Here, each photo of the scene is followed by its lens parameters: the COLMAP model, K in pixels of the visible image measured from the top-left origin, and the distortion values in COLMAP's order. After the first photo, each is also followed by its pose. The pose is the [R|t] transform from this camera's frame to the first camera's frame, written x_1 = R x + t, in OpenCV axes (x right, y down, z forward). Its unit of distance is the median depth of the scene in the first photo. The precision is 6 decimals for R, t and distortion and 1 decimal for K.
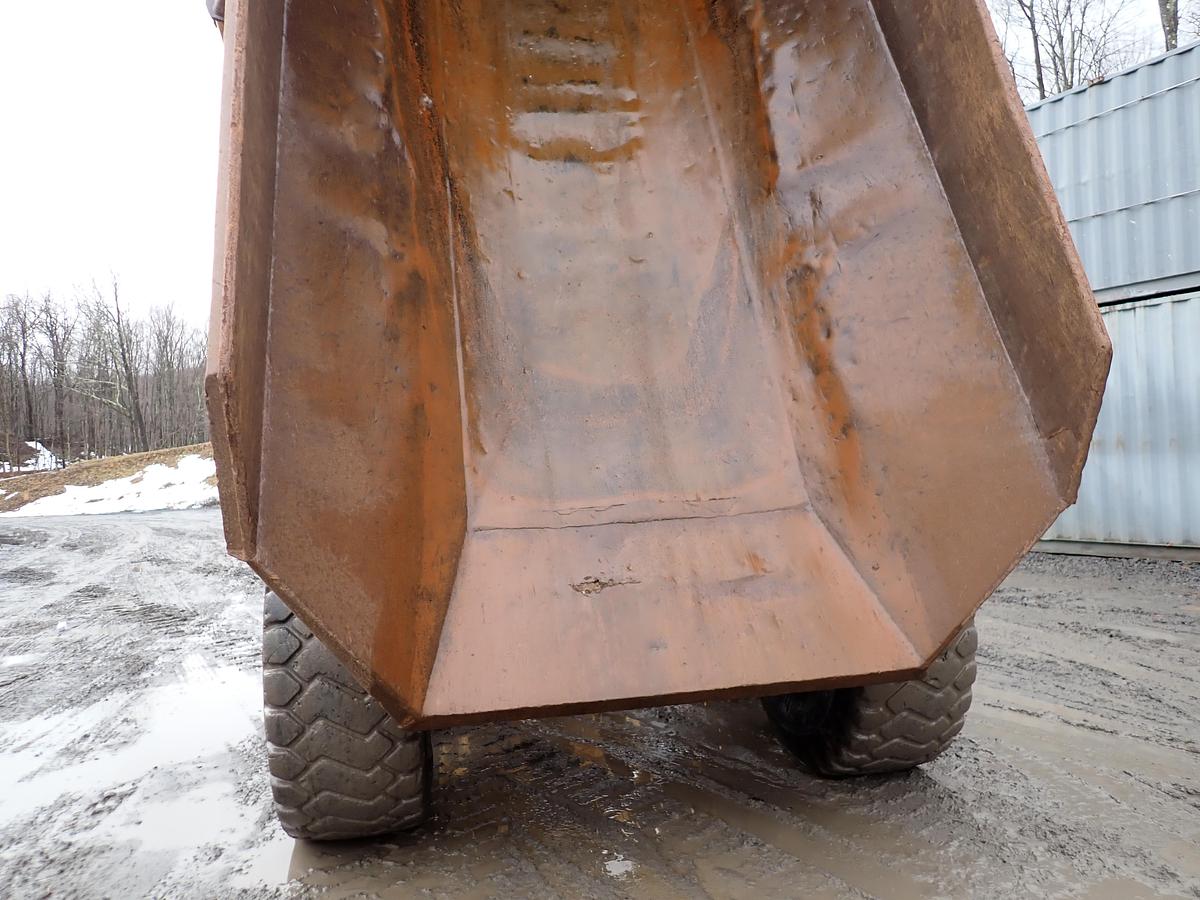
lens RADIAL K [[891.5, 0, 597.9], [0, 891.5, 452.8], [0, 0, 1]] dist [-0.038716, 0.027395]
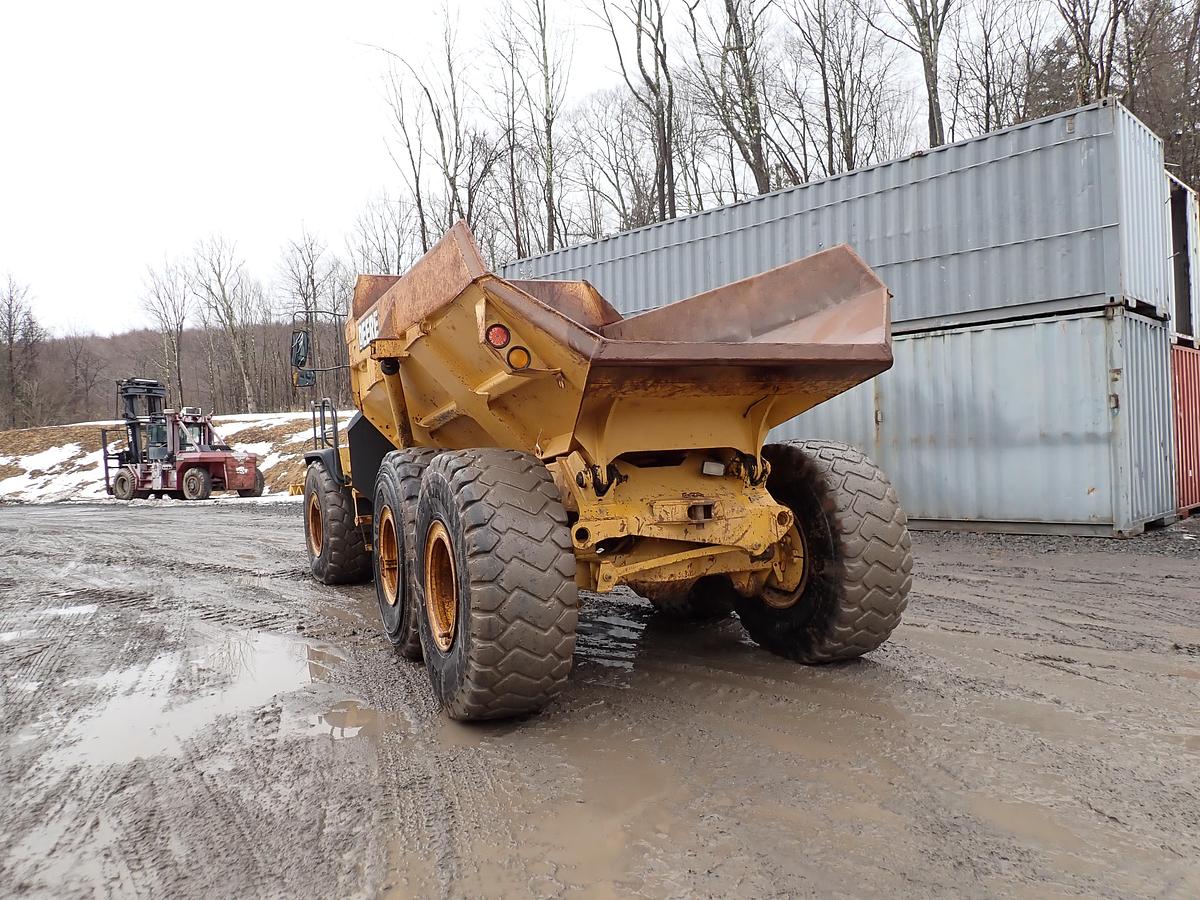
lens RADIAL K [[889.7, 0, 601.1], [0, 889.7, 446.1], [0, 0, 1]] dist [0.009491, -0.003557]
pose [[0.972471, 0.008607, 0.232867, -0.179392], [-0.006756, 0.999939, -0.008743, 0.012276], [-0.232928, 0.006929, 0.972469, -0.144621]]
